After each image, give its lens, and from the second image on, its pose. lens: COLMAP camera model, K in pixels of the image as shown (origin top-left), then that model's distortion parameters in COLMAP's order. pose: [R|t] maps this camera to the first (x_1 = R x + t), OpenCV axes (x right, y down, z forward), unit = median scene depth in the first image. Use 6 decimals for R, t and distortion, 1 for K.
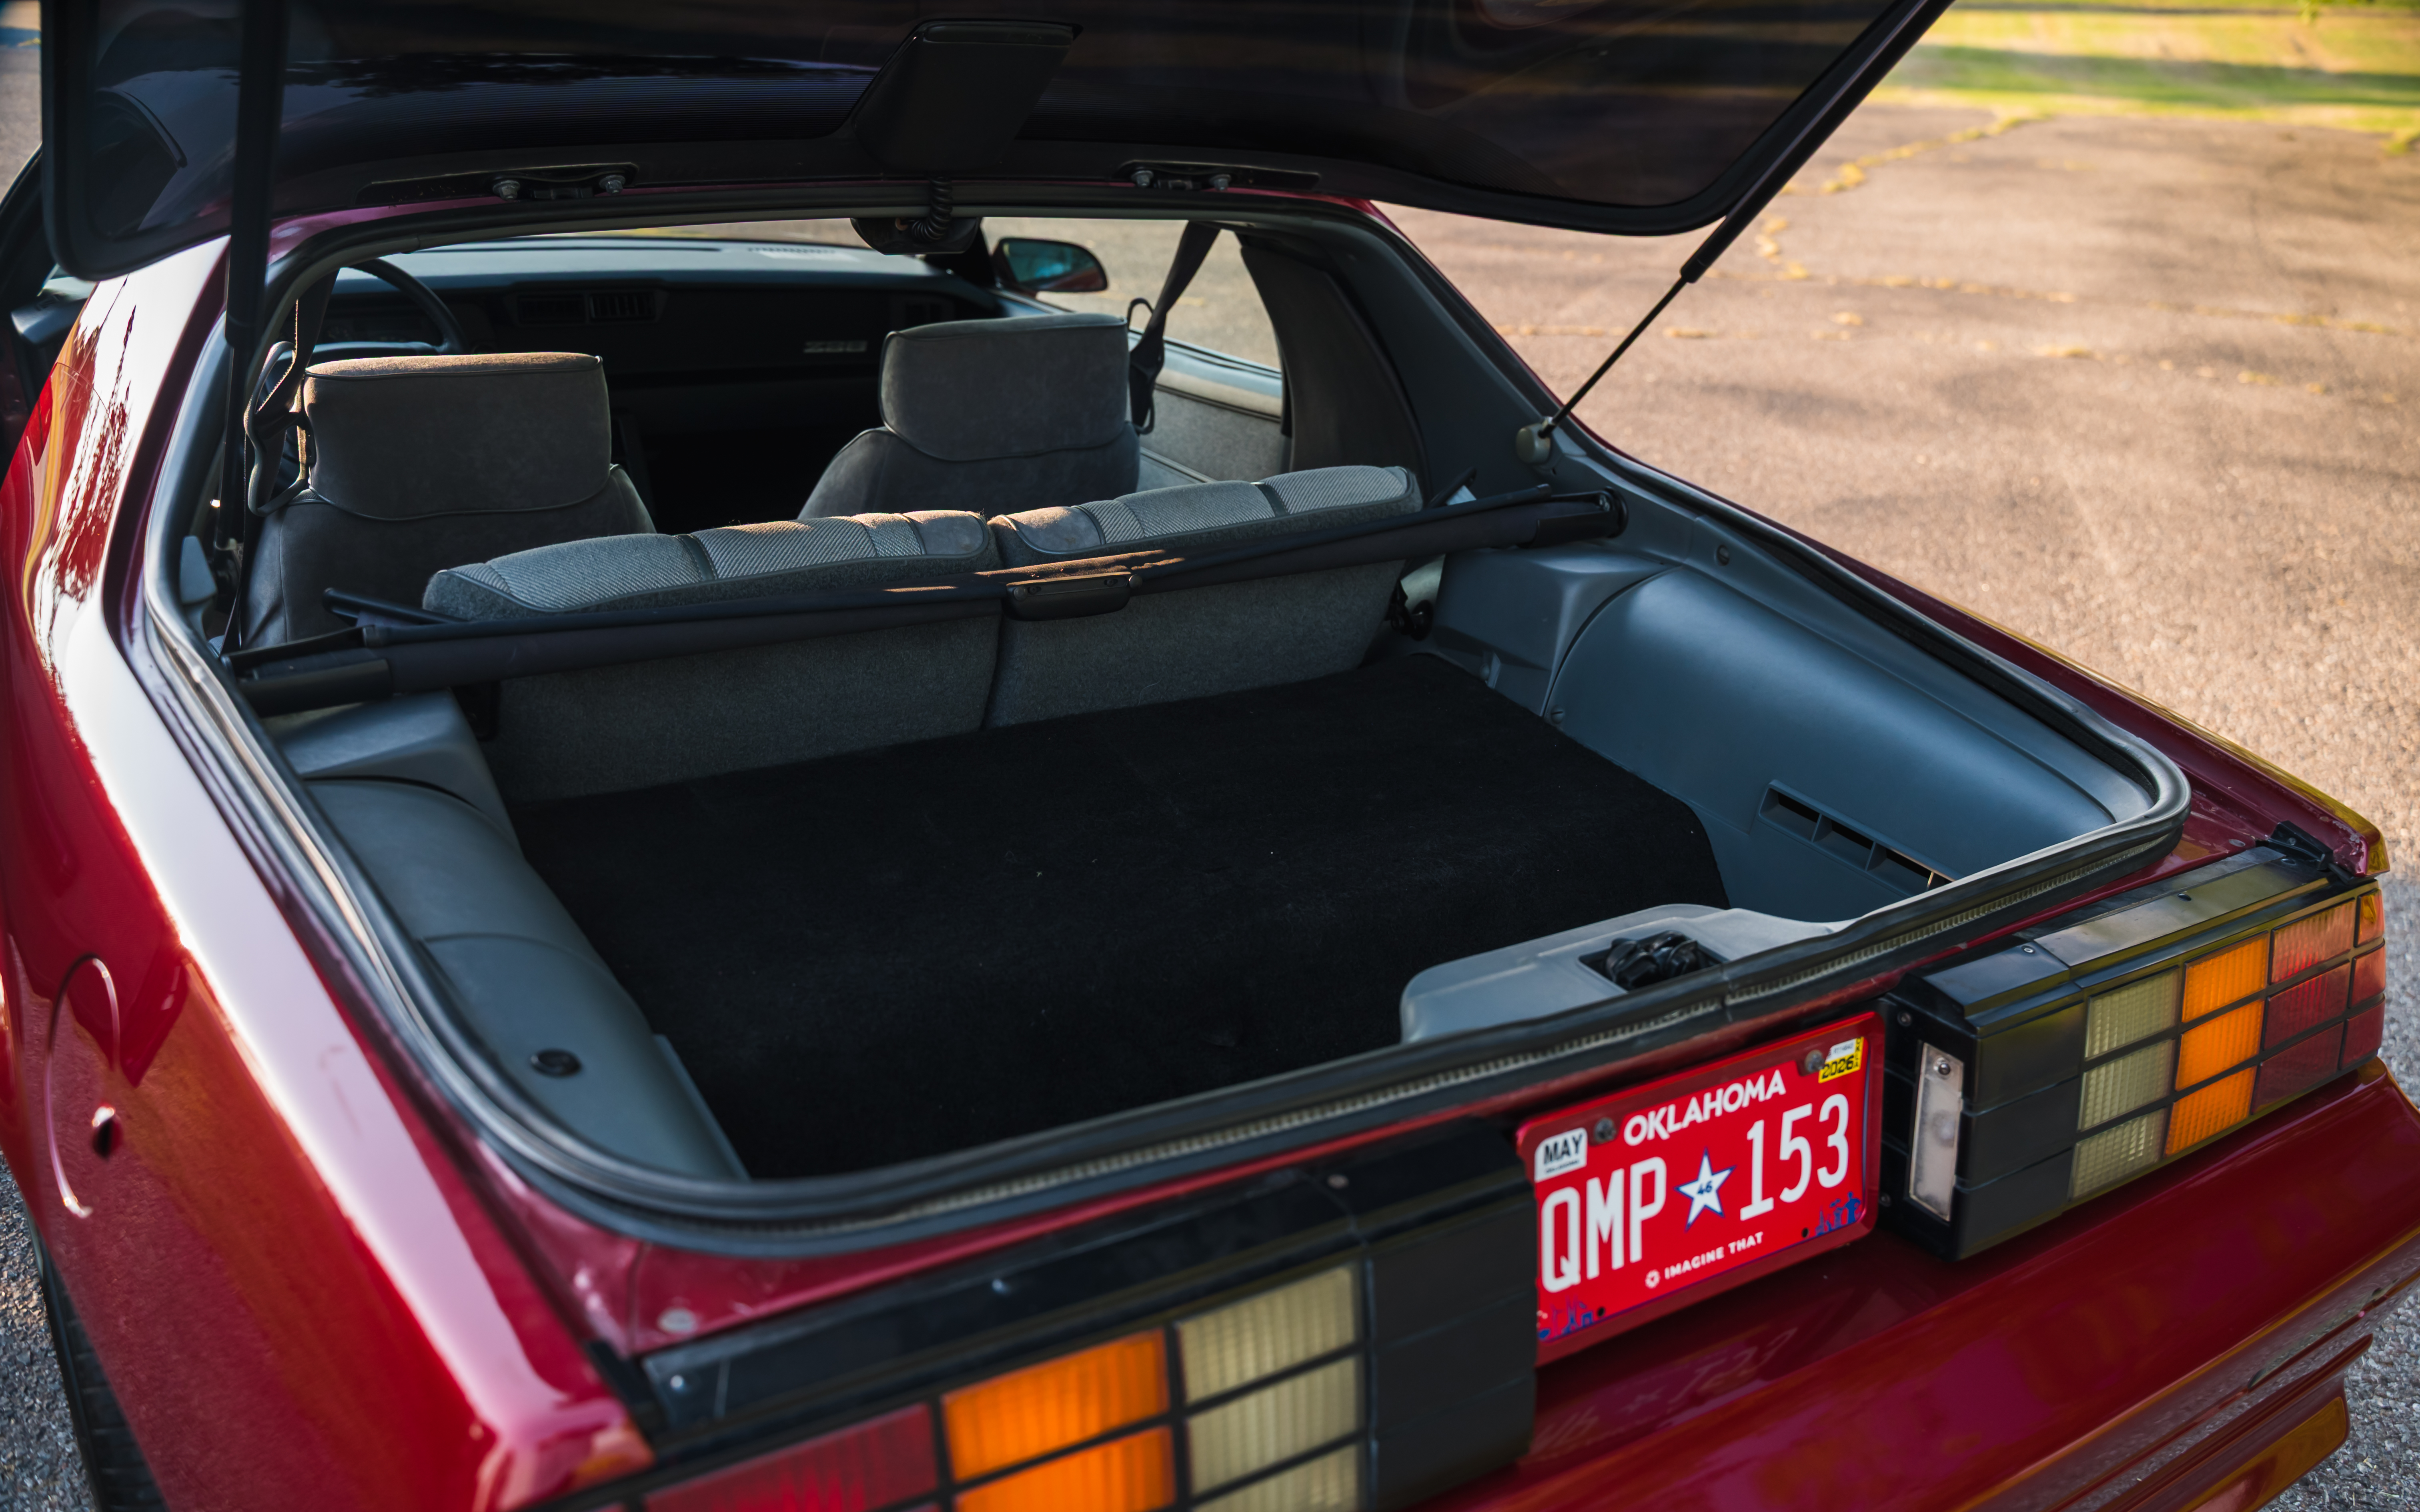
lens RADIAL K [[1956.2, 0, 1209.8], [0, 1956.2, 904.5], [0, 0, 1]] dist [-0.002581, 0.009025]
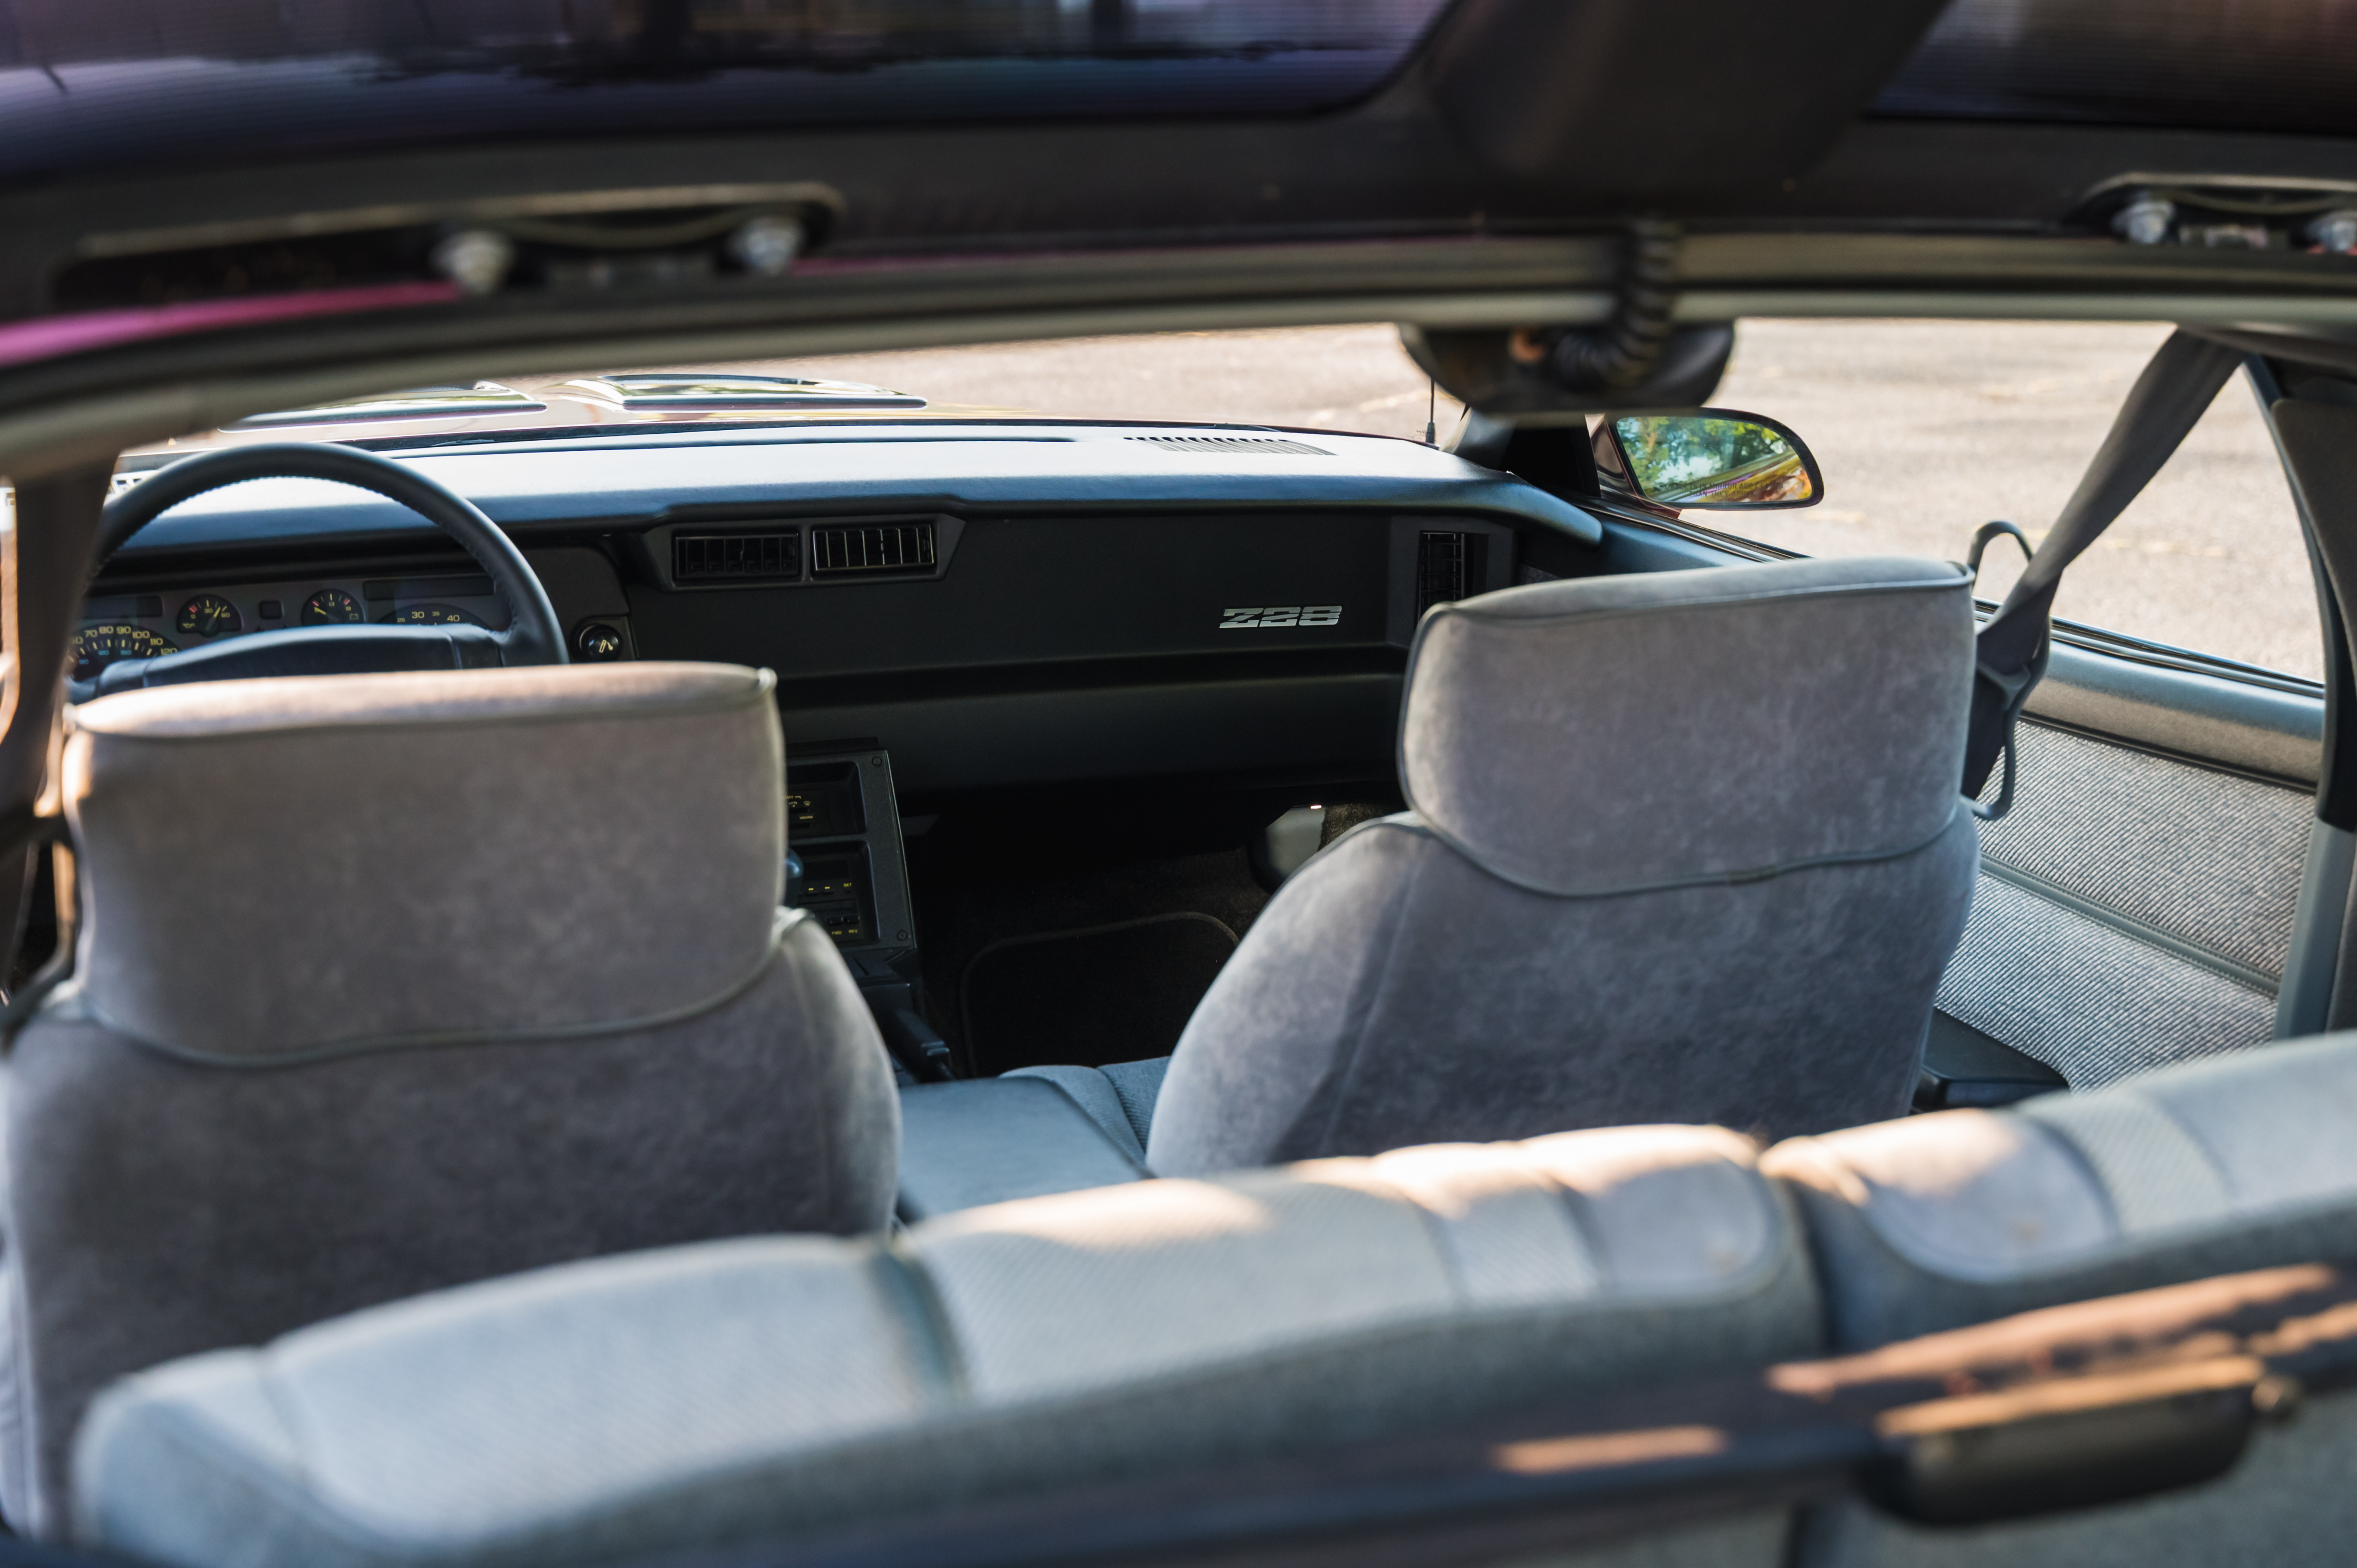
lens RADIAL K [[2908.5, 0, 1187.5], [0, 2908.5, 770.1], [0, 0, 1]] dist [-0.005480, 0.000000]
pose [[0.980214, 0.003849, -0.197906, -0.103832], [-0.045502, 0.977417, -0.206361, -0.141569], [0.192642, 0.211283, 0.958253, 0.442629]]
